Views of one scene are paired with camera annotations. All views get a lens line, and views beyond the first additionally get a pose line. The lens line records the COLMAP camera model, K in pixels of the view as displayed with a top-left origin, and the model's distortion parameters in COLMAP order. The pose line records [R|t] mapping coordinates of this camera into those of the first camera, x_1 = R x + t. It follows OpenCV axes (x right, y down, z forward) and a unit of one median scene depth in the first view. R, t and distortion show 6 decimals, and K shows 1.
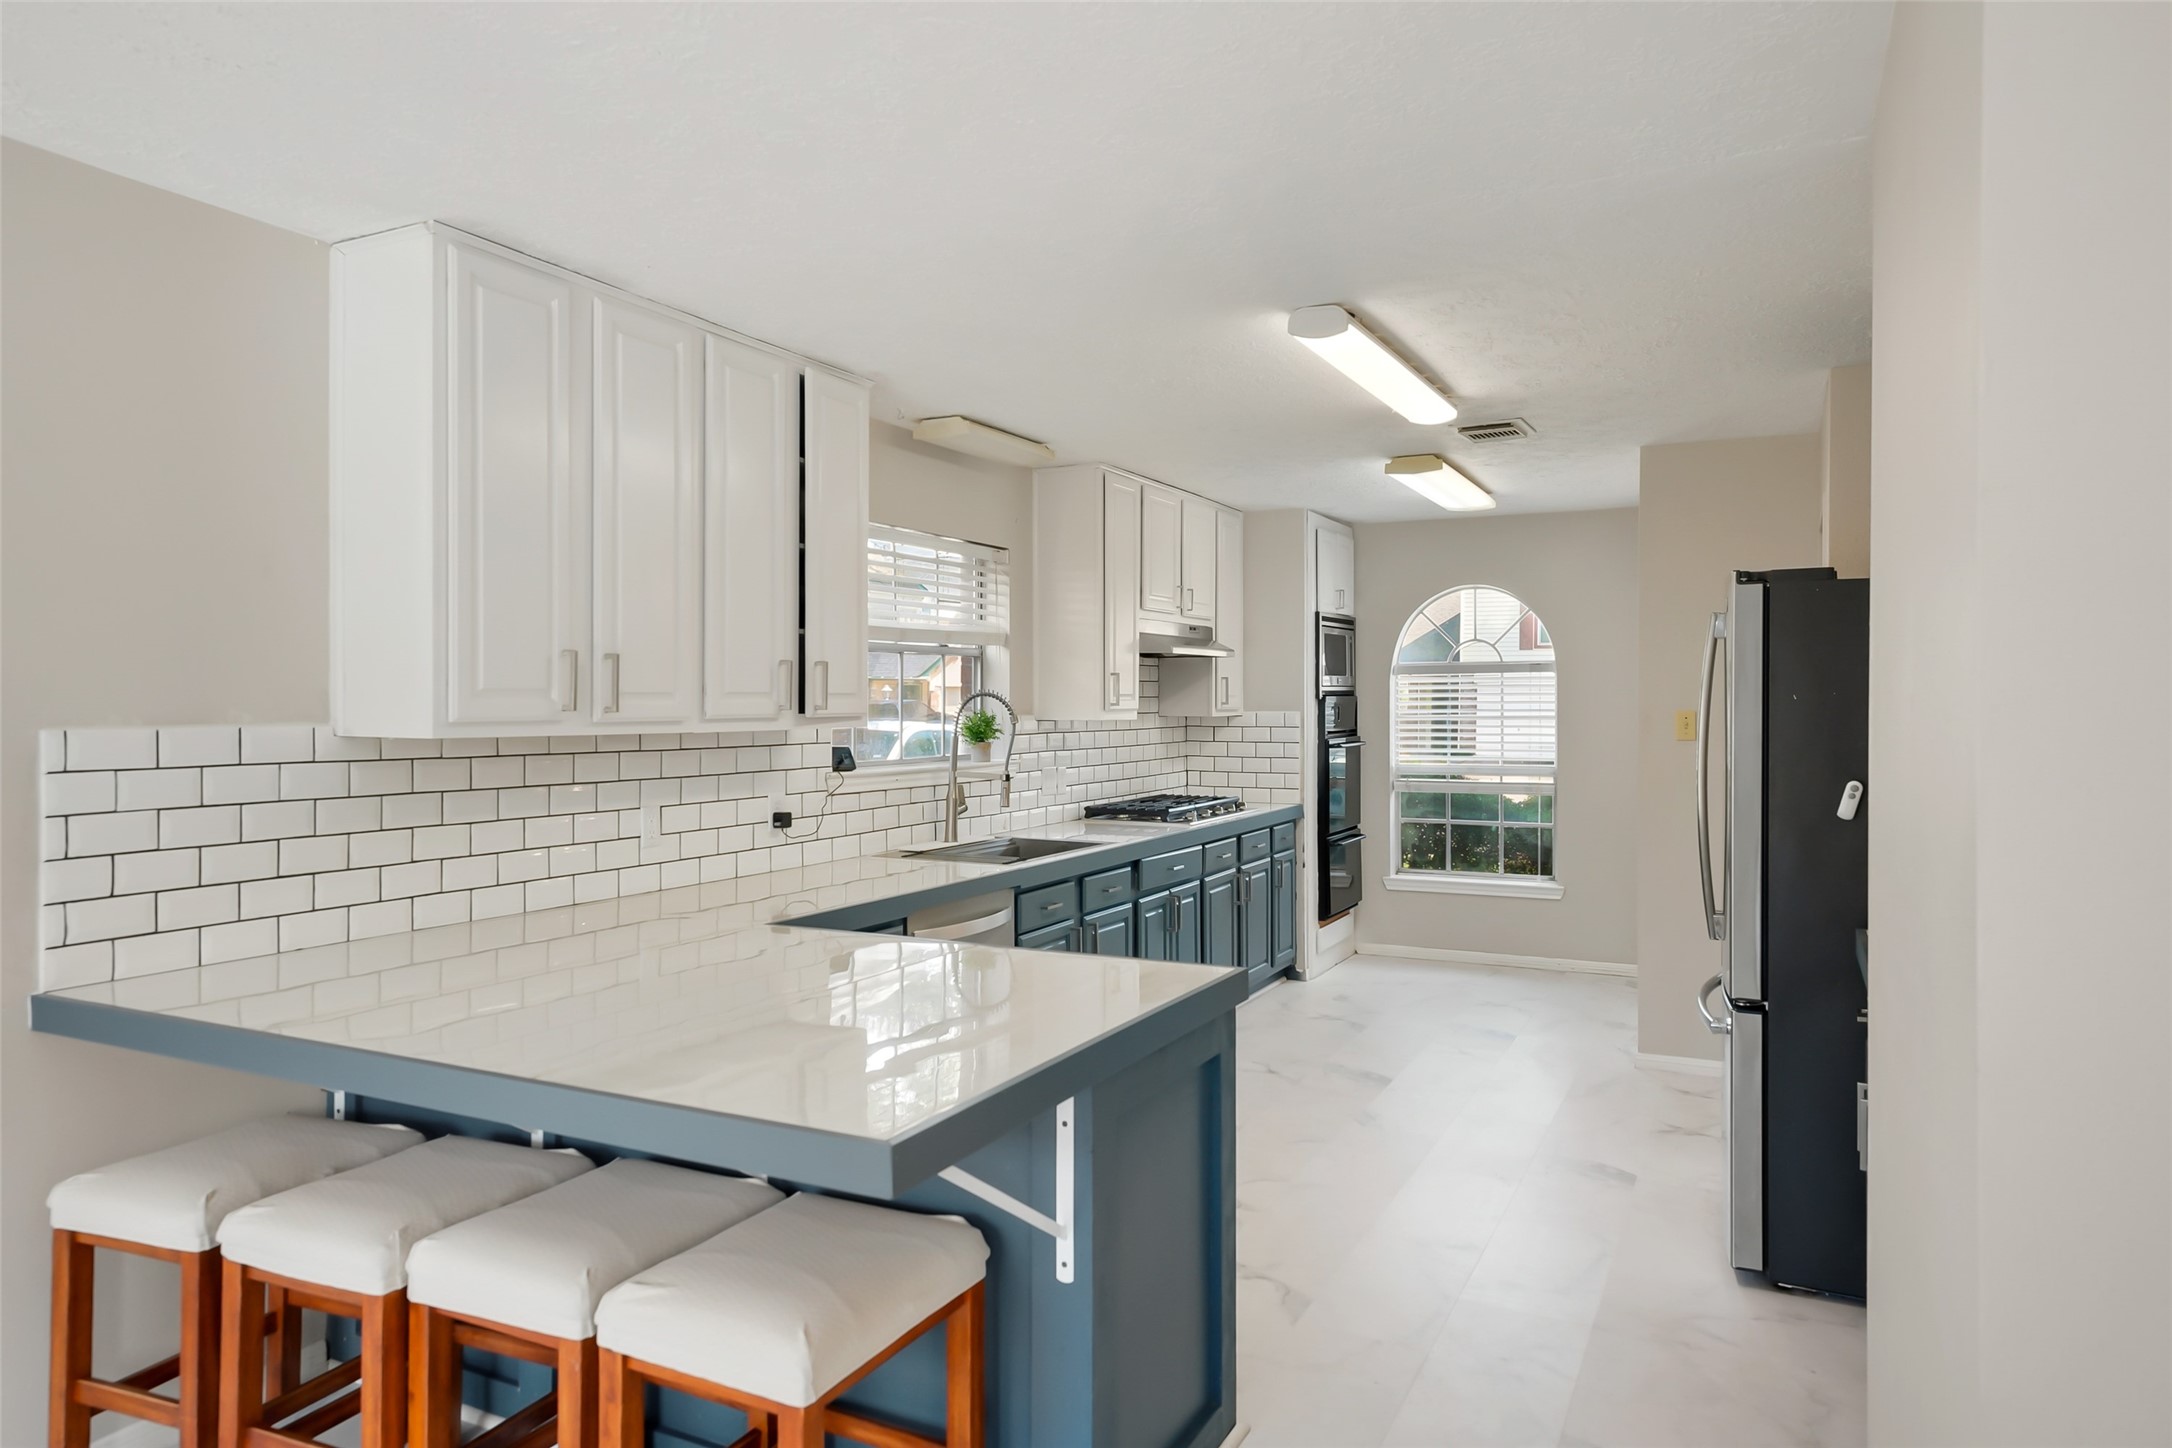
lens RADIAL K [[1353.4, 0, 1080.3], [0, 1353.4, 708.4], [0, 0, 1]] dist [0.022505, -0.000102]
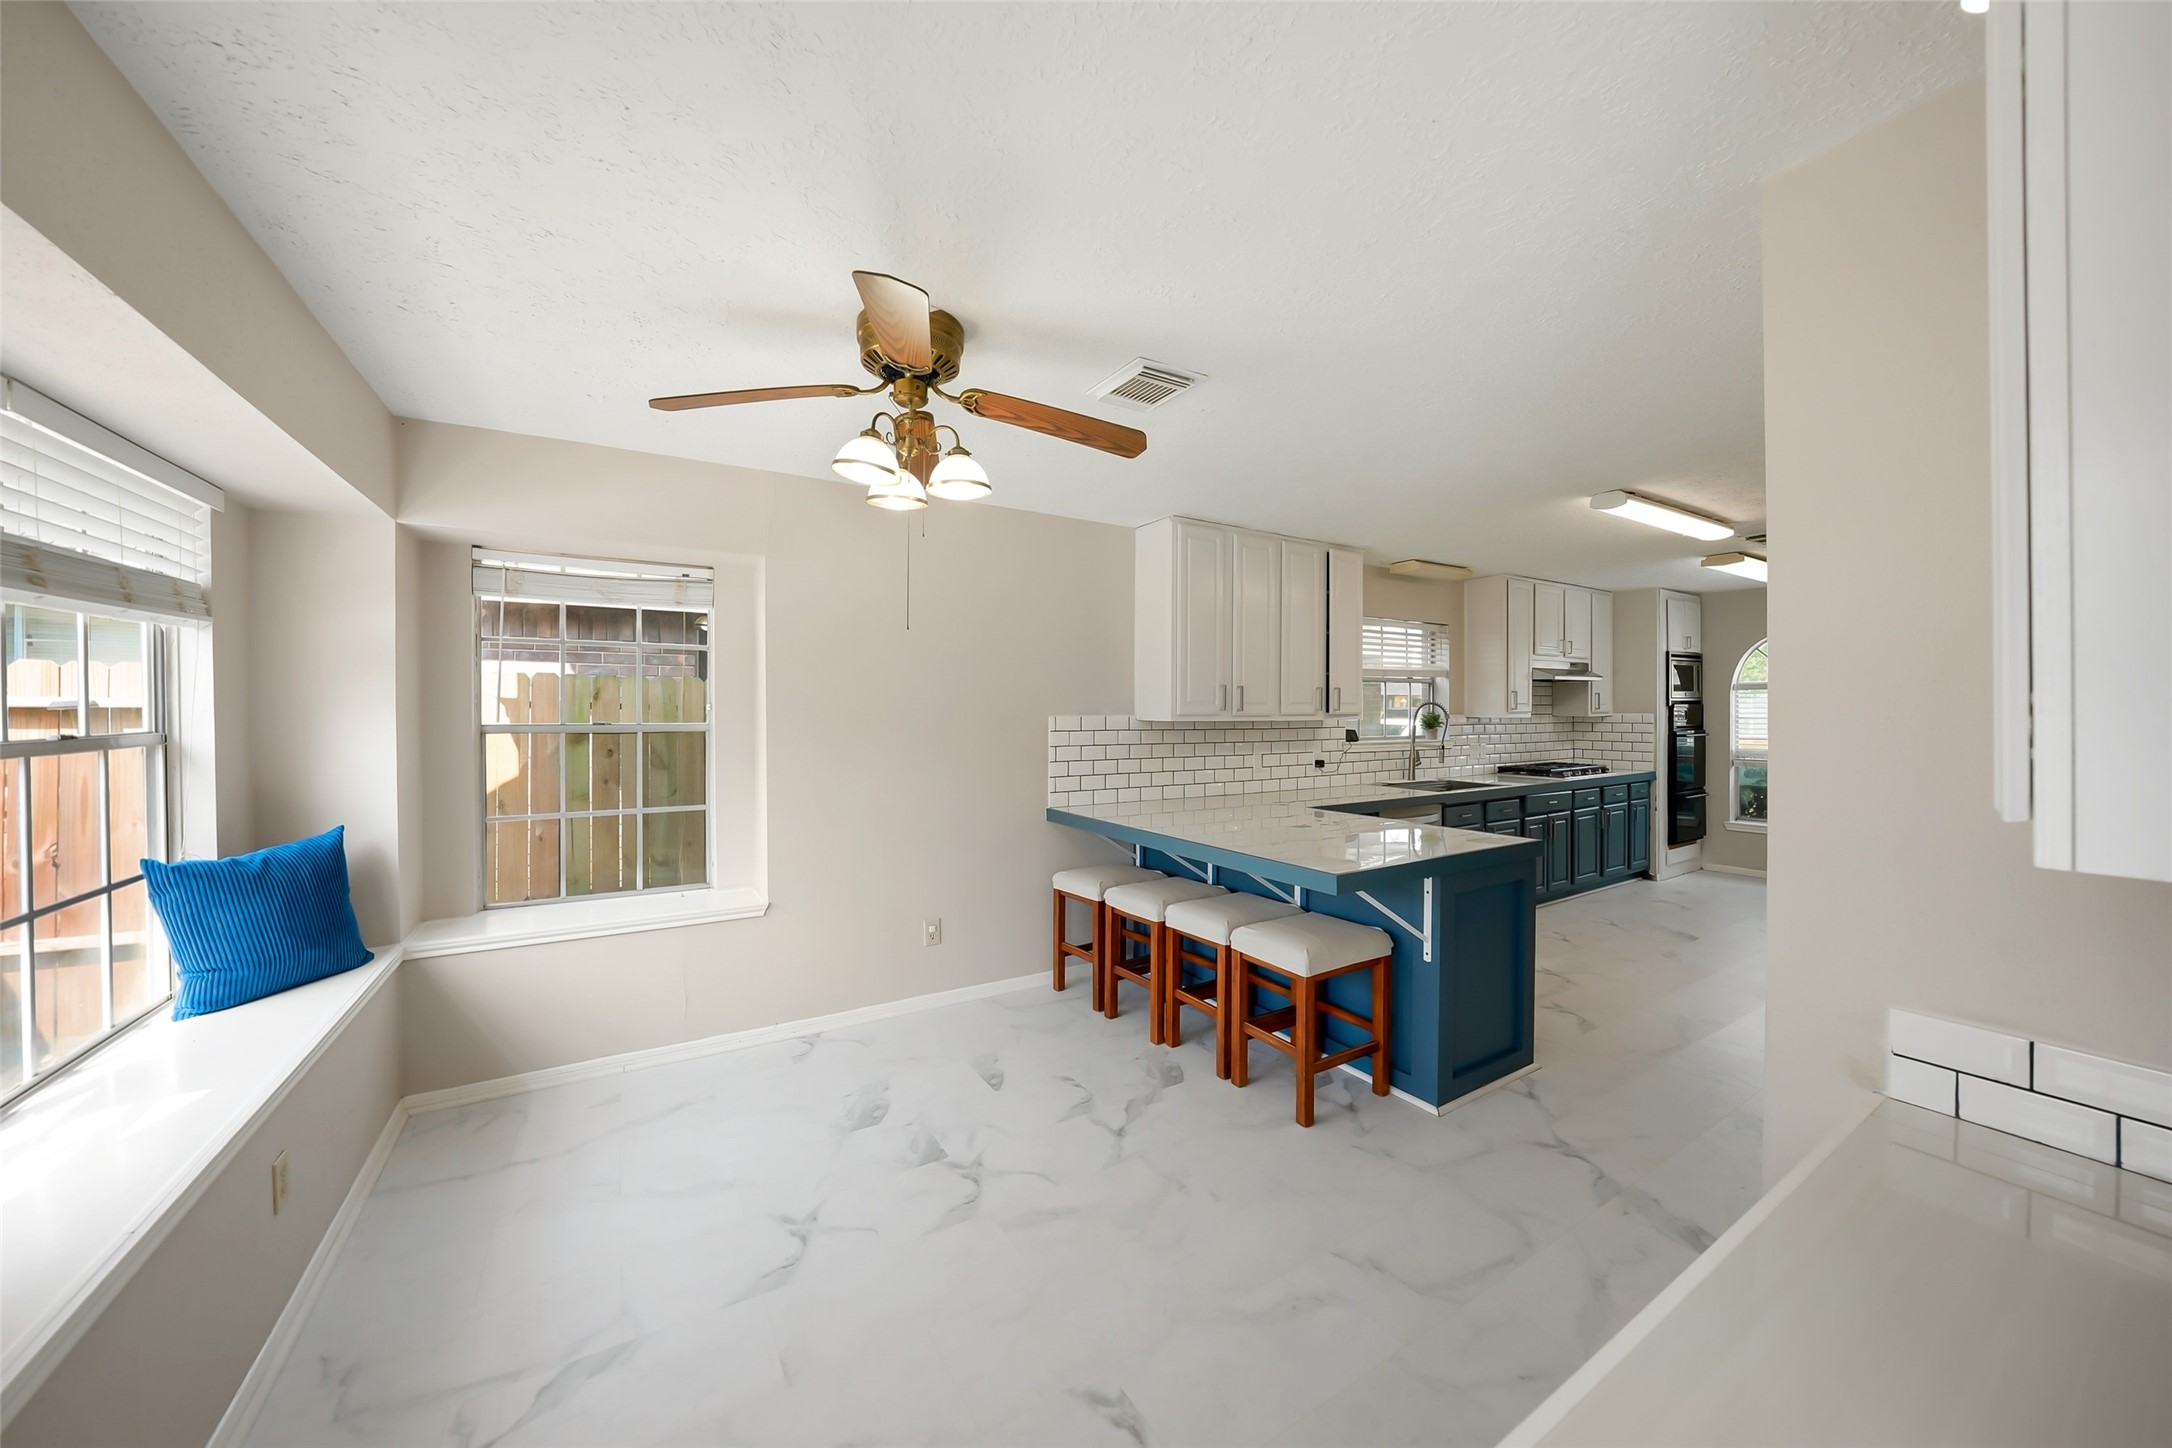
lens RADIAL K [[761.3, 0, 1085.5], [0, 761.3, 711.1], [0, 0, 1]] dist [-0.021613, 0.000037]
pose [[0.855827, 0.002258, -0.517257, 0.062135], [-0.003187, 0.999995, -0.000908, 0.002947], [0.517252, 0.002425, 0.855830, -0.153248]]
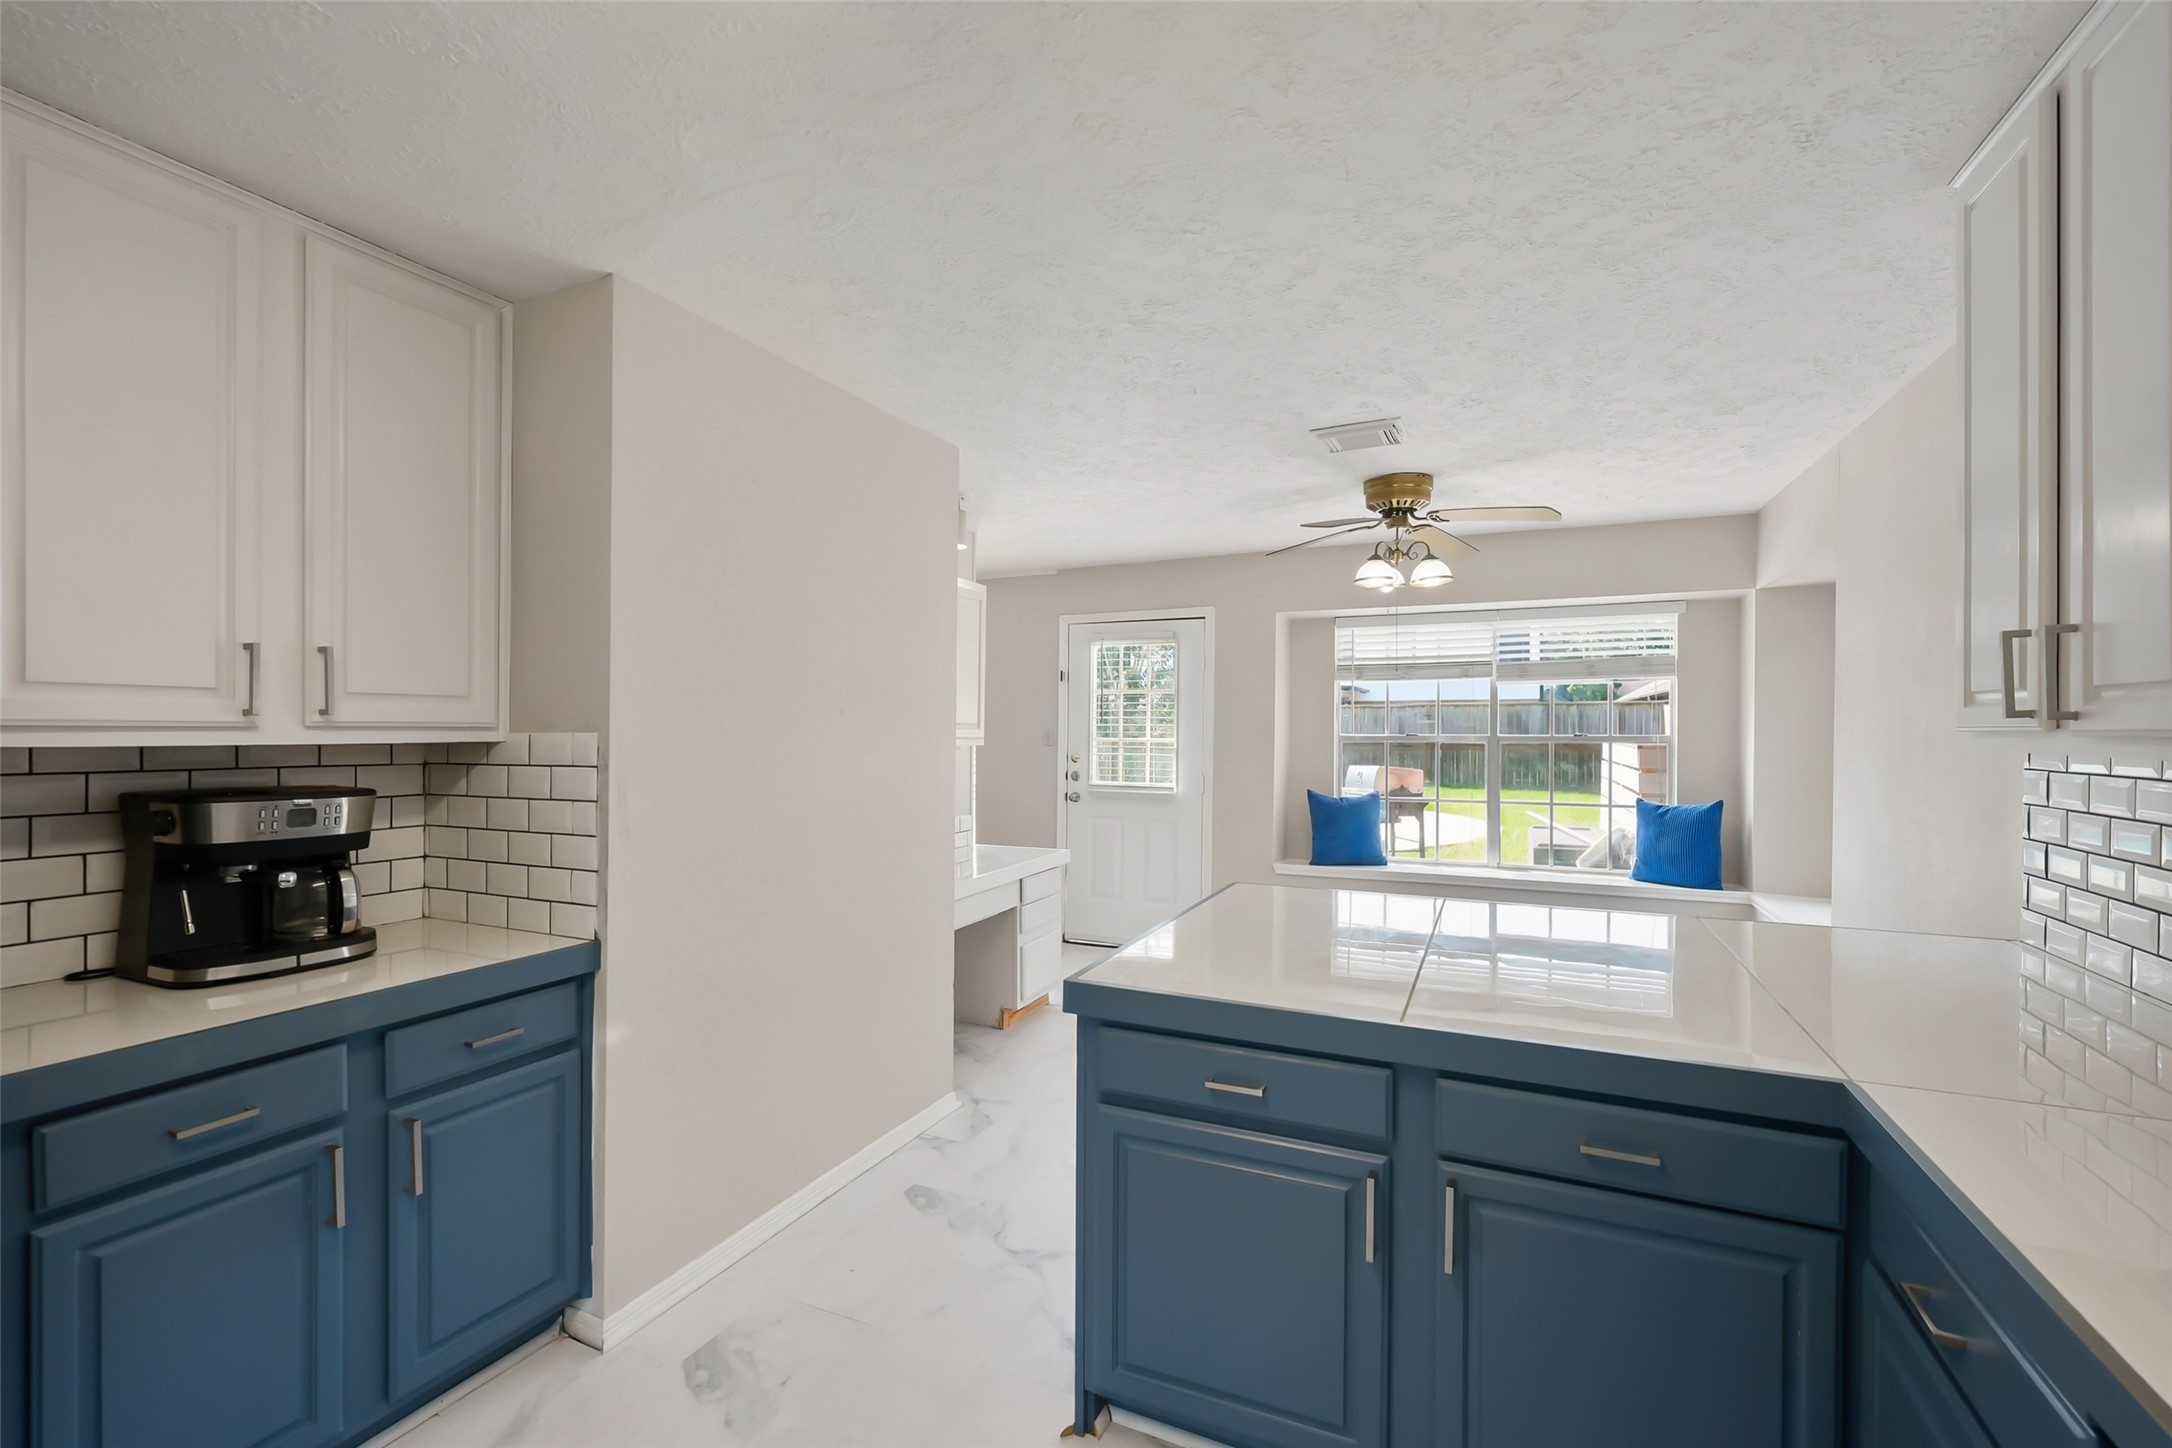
lens RADIAL K [[926.5, 0, 1087.3], [0, 926.5, 738.6], [0, 0, 1]] dist [-0.002301, -0.000120]
pose [[-0.999024, -0.002244, -0.044125, 0.069118], [-0.003023, 0.999841, 0.017599, 0.003260], [0.044078, 0.017716, -0.998871, 0.861390]]
